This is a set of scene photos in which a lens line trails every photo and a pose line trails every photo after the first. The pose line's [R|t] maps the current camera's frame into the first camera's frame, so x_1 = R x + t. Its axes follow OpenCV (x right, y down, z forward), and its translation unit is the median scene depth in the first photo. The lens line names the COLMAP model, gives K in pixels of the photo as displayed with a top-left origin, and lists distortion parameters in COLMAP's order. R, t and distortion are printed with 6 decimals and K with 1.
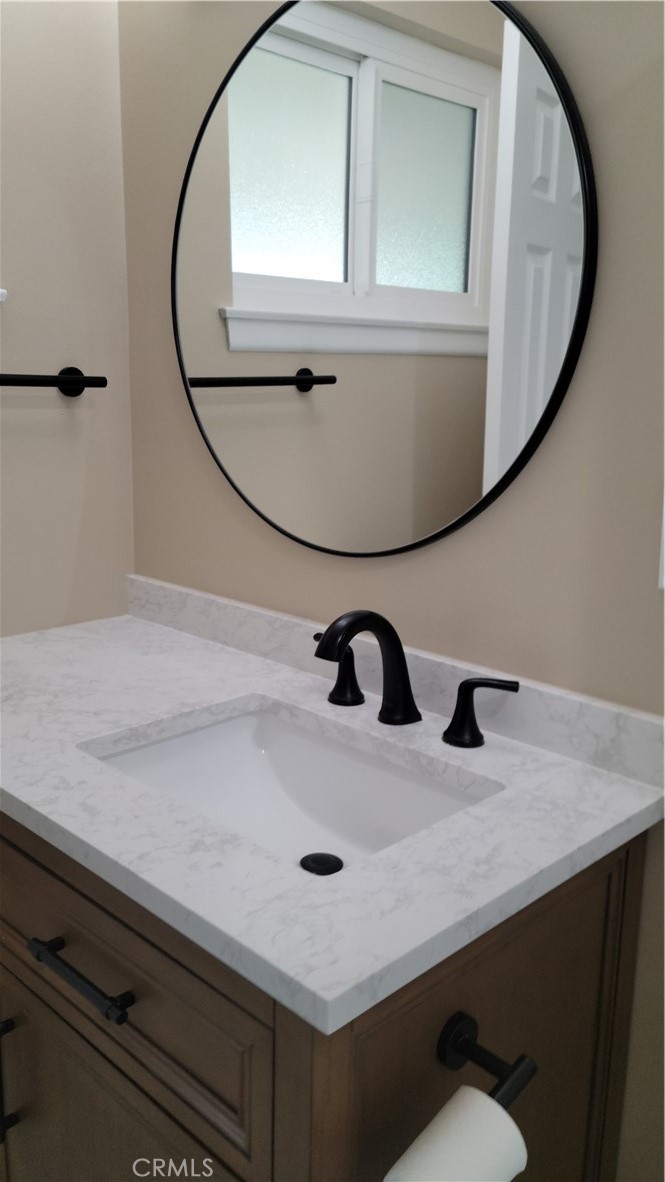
lens RADIAL K [[970.4, 0, 334.2], [0, 970.4, 589.8], [0, 0, 1]] dist [0.010126, -0.012179]
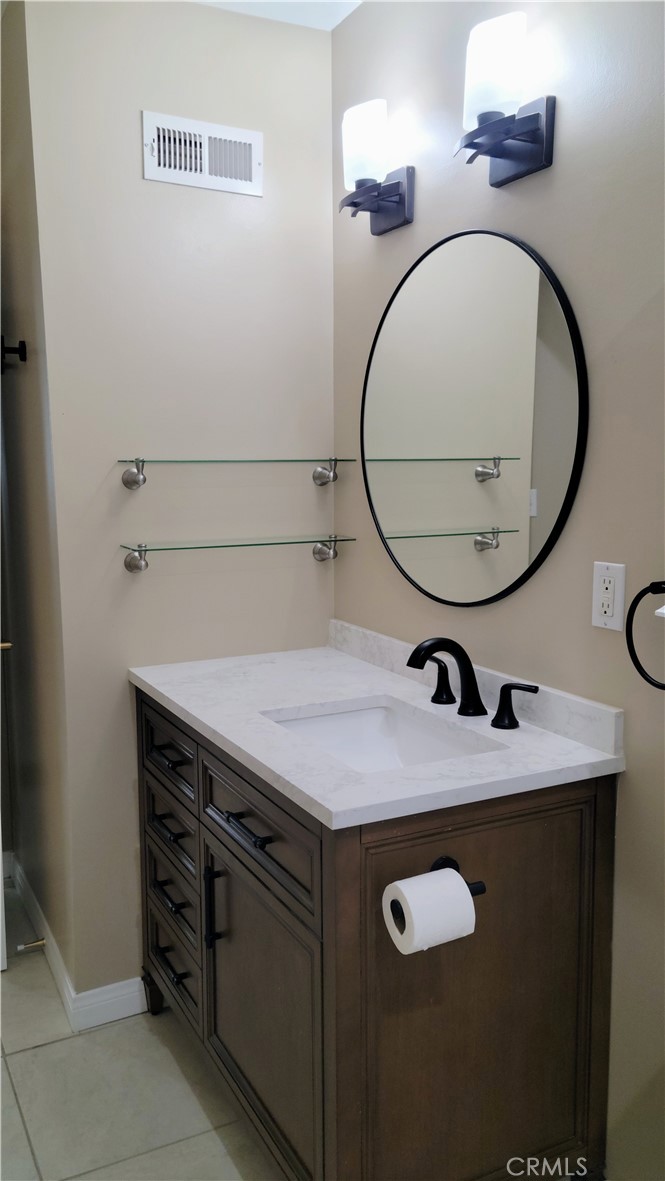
lens RADIAL K [[969.6, 0, 332.7], [0, 969.6, 590.5], [0, 0, 1]] dist [0.010126, -0.012179]
pose [[0.946992, 0.005272, -0.321215, 0.363734], [-0.031543, 0.996560, -0.076638, 0.070031], [0.319705, 0.082707, 0.943900, -0.532081]]
